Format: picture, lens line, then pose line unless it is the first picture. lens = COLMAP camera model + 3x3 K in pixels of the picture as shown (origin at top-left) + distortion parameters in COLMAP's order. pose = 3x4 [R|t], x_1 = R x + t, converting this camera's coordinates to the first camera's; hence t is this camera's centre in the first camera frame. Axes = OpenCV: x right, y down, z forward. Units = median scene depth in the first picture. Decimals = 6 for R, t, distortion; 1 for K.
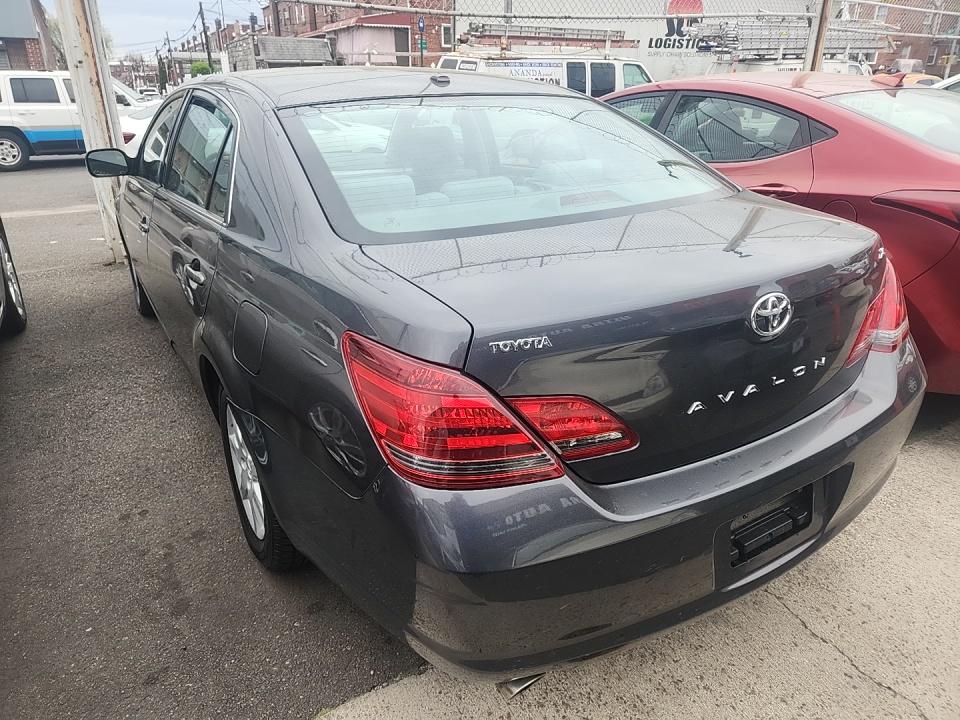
lens RADIAL K [[624.4, 0, 480.0], [0, 624.4, 360.0], [0, 0, 1]] dist [0.052145, -0.043365]
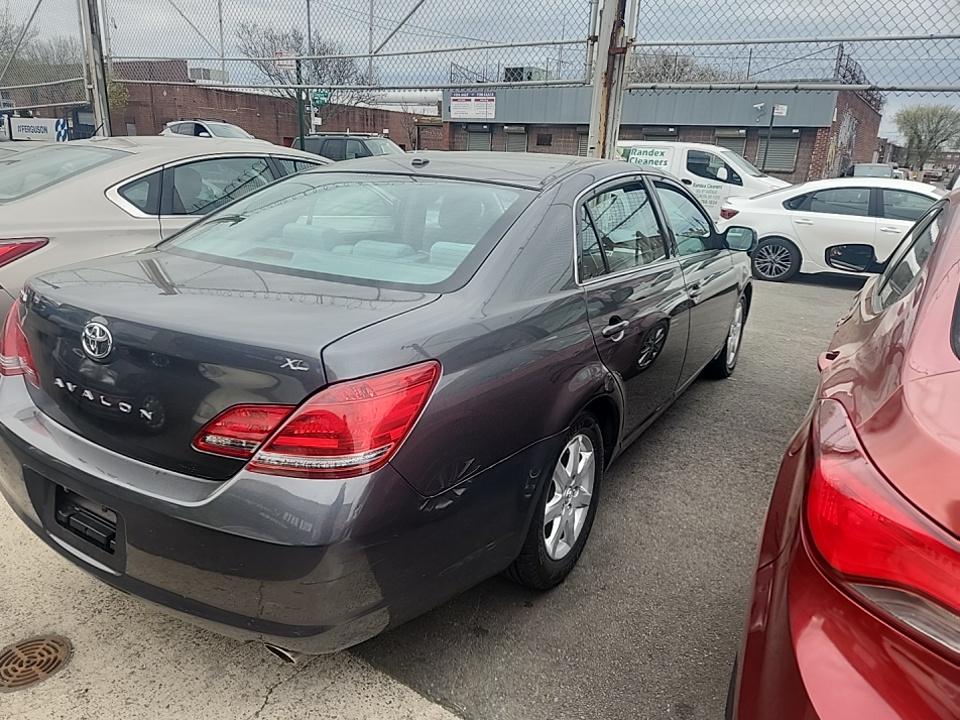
lens RADIAL K [[624.4, 0, 480.0], [0, 624.4, 360.0], [0, 0, 1]] dist [0.052145, -0.043365]
pose [[0.468341, 0.295898, -0.832527, 0.244929], [-0.393232, 0.913596, 0.103498, -0.060654], [0.791218, 0.278904, 0.544231, 0.123746]]
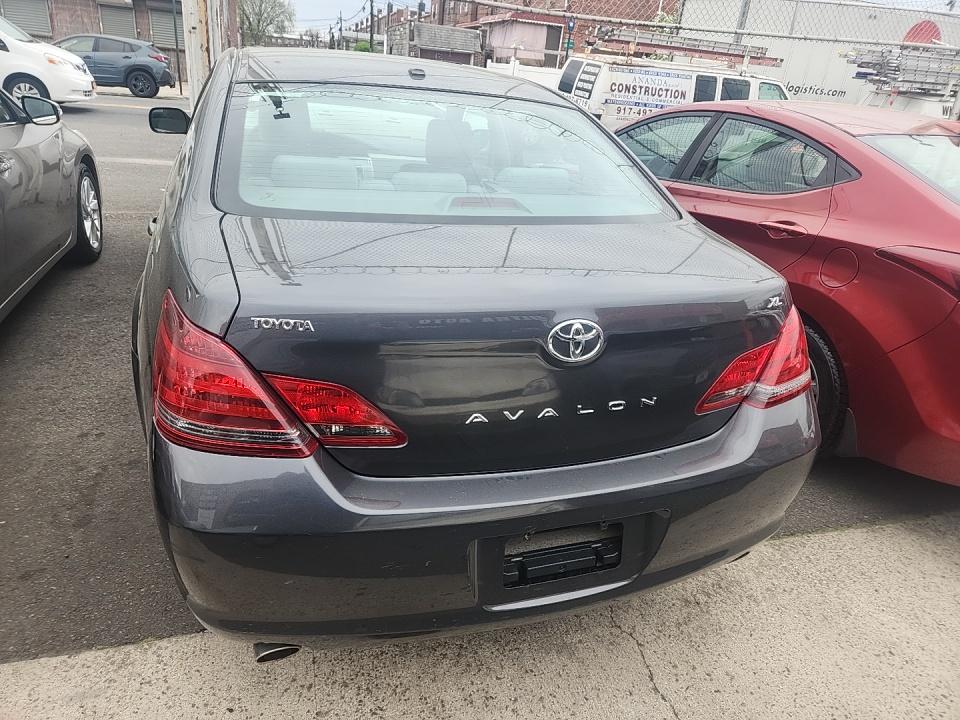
lens RADIAL K [[624.4, 0, 480.0], [0, 624.4, 360.0], [0, 0, 1]] dist [0.052145, -0.043365]
pose [[0.972423, 0.171679, -0.157861, 0.063301], [-0.171316, 0.985086, 0.016006, -0.004399], [0.158254, 0.011480, 0.987332, 0.002876]]
